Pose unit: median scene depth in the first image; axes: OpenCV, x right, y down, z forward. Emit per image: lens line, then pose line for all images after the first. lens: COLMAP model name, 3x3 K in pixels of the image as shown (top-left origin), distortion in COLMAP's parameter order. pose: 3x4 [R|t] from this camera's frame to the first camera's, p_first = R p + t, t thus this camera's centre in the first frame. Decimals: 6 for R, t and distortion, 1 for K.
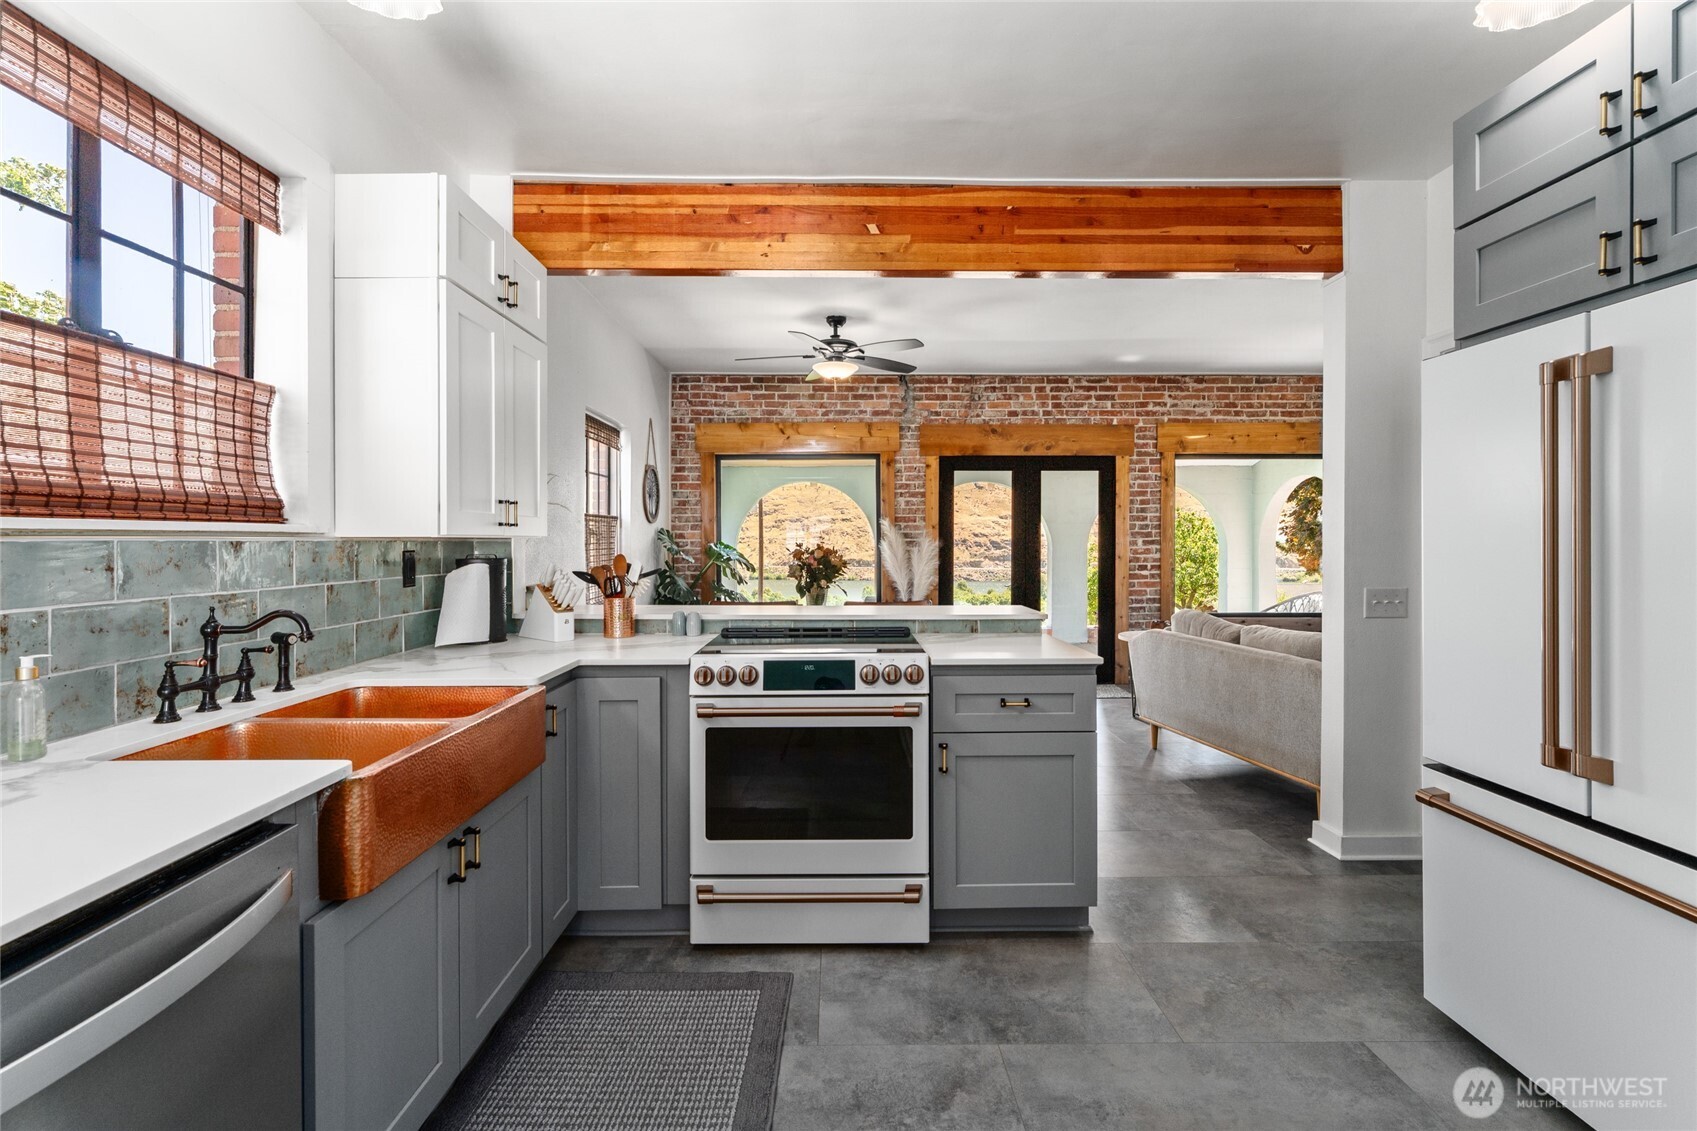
lens RADIAL K [[755.6, 0, 811.0], [0, 755.6, 544.7], [0, 0, 1]] dist [0.000005, -0.000115]
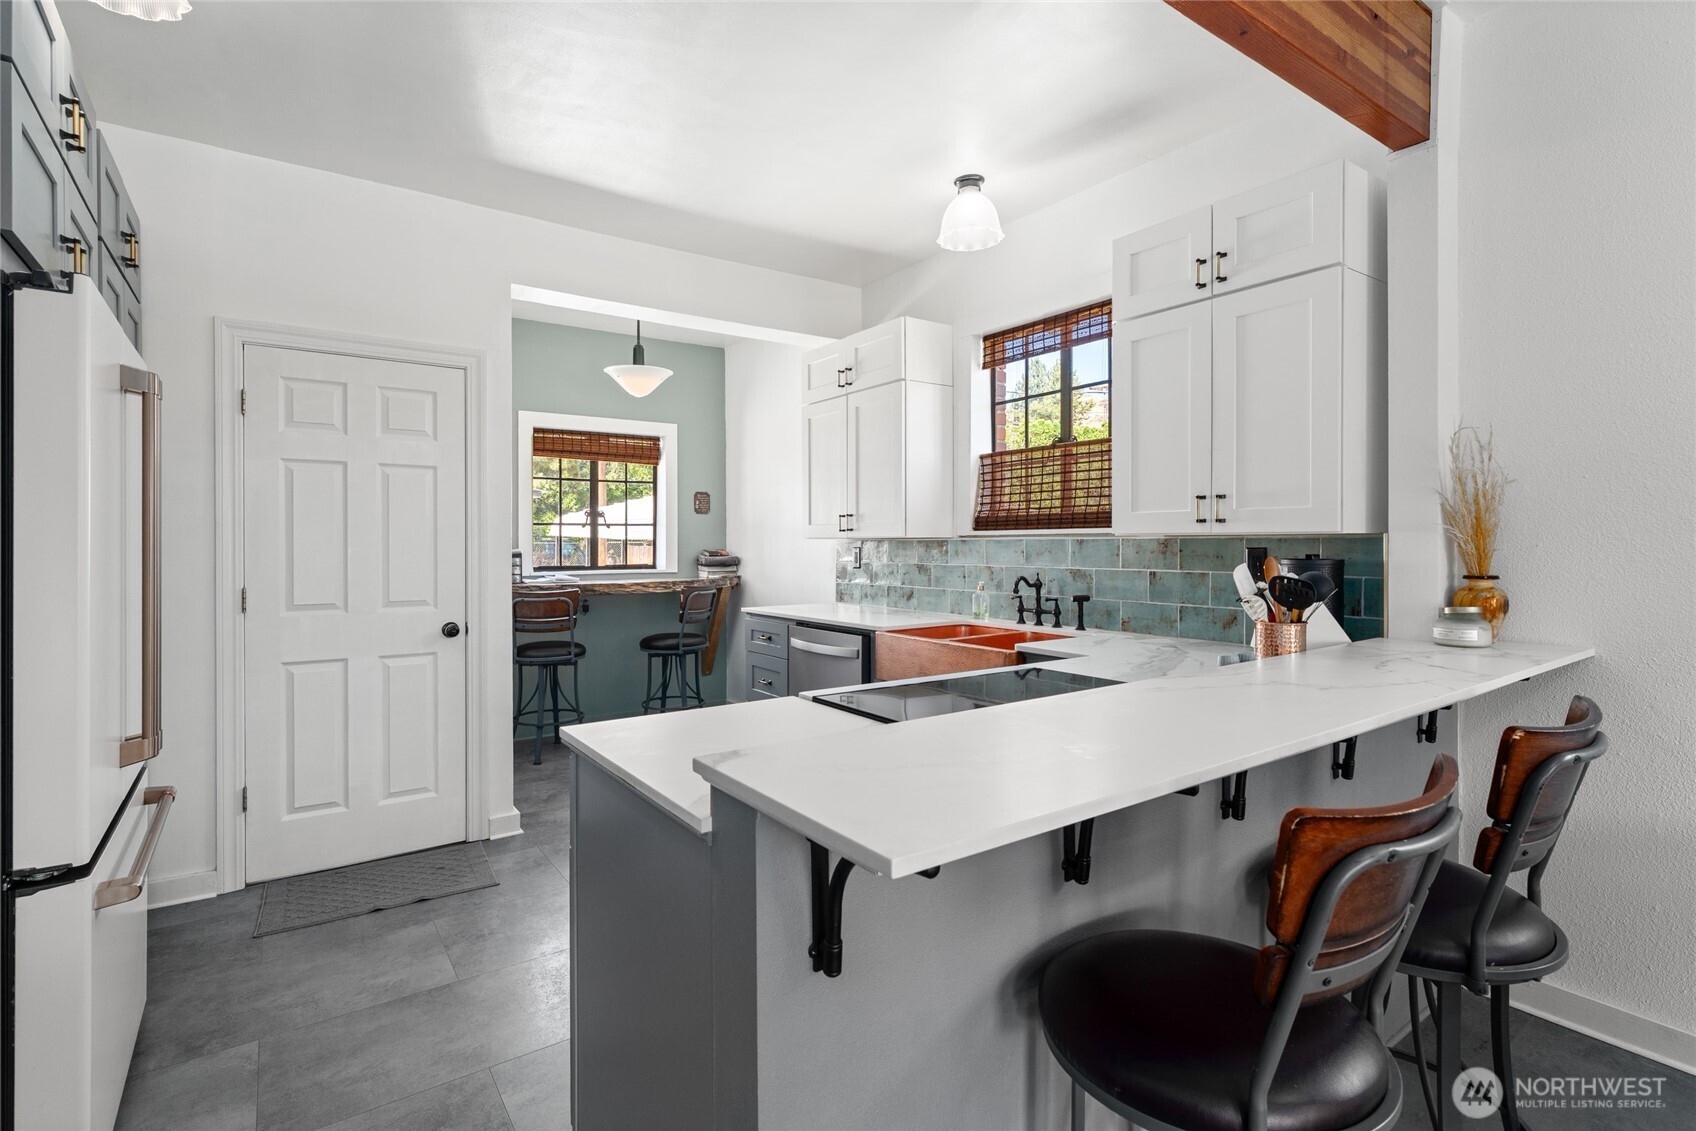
lens RADIAL K [[787.3, 0, 842.0], [0, 787.3, 543.9], [0, 0, 1]] dist [0.000343, 0.000025]
pose [[-0.796759, 0.004814, -0.604277, 0.220713], [0.000466, 0.999973, 0.007352, -0.002070], [0.604296, 0.005576, -0.796740, 0.604068]]
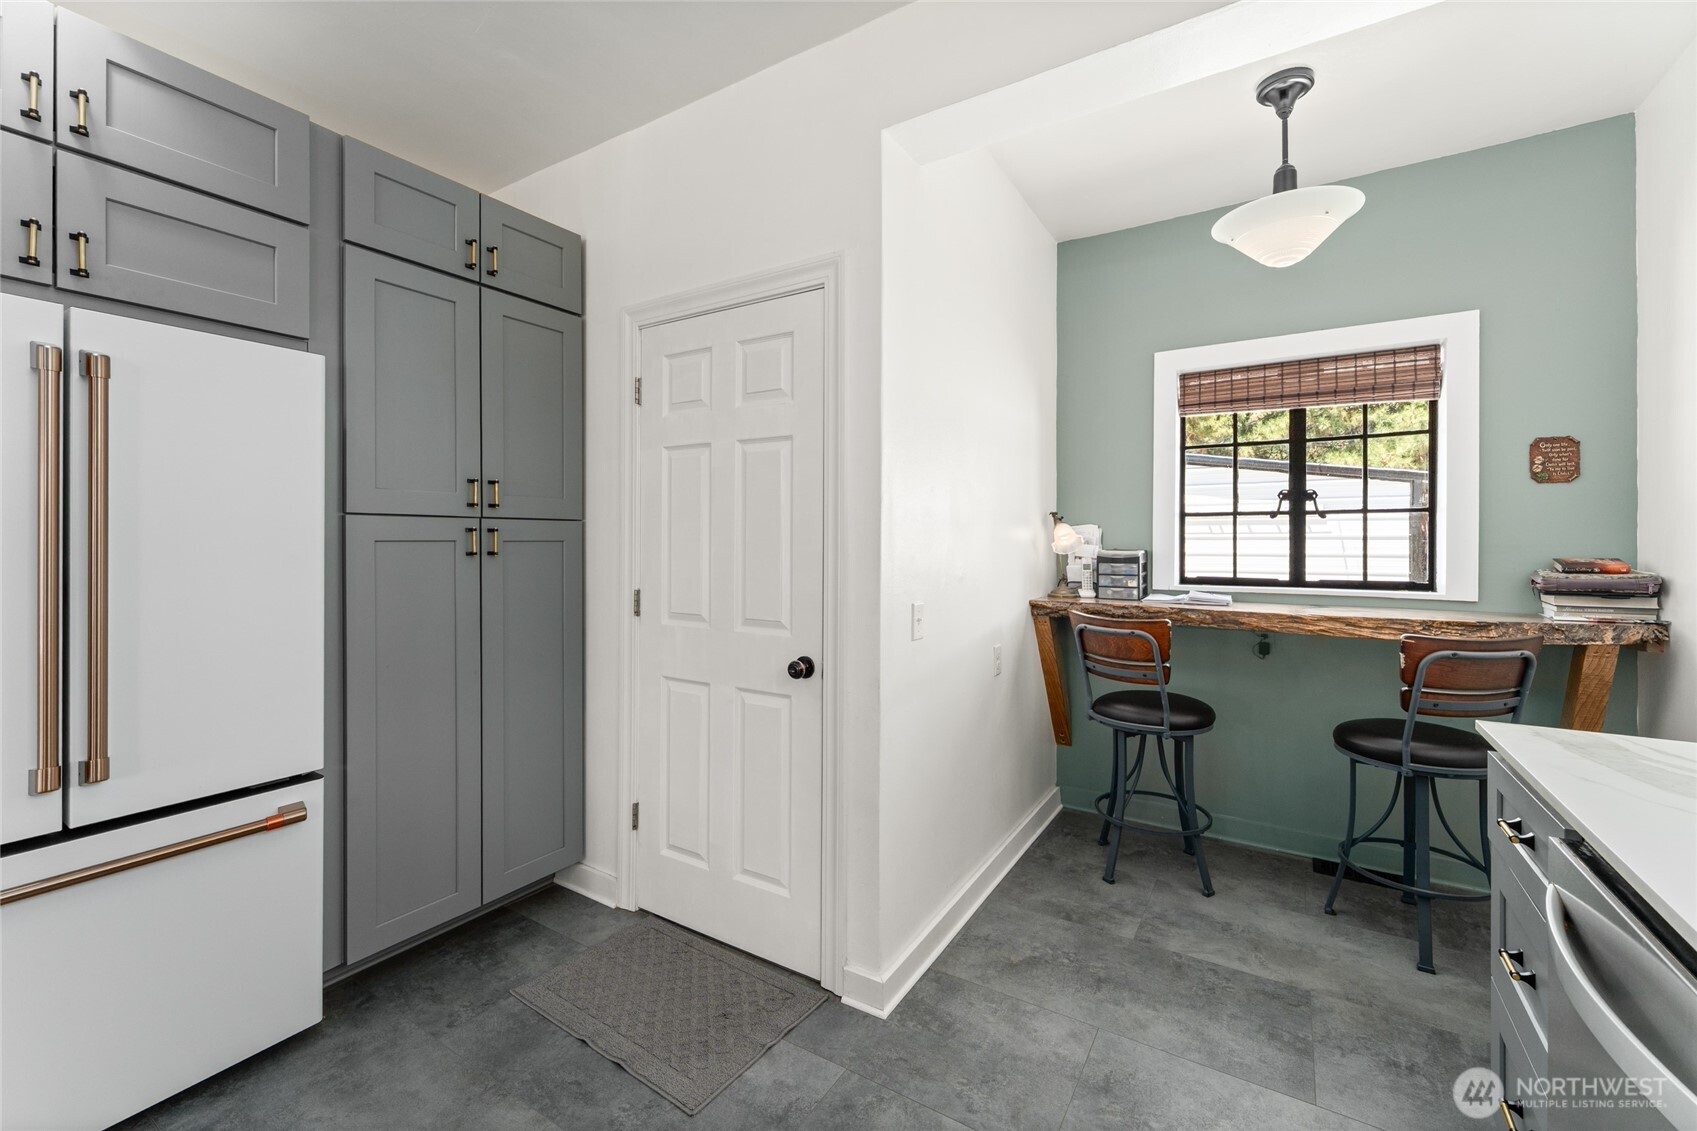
lens RADIAL K [[684.7, 0, 851.2], [0, 684.7, 542.3], [0, 0, 1]] dist [0.001384, 0.000432]
pose [[-0.861767, 0.001089, 0.507304, -0.068381], [0.003521, 0.999986, 0.003835, -0.000145], [-0.507292, 0.005091, -0.861759, 0.290668]]
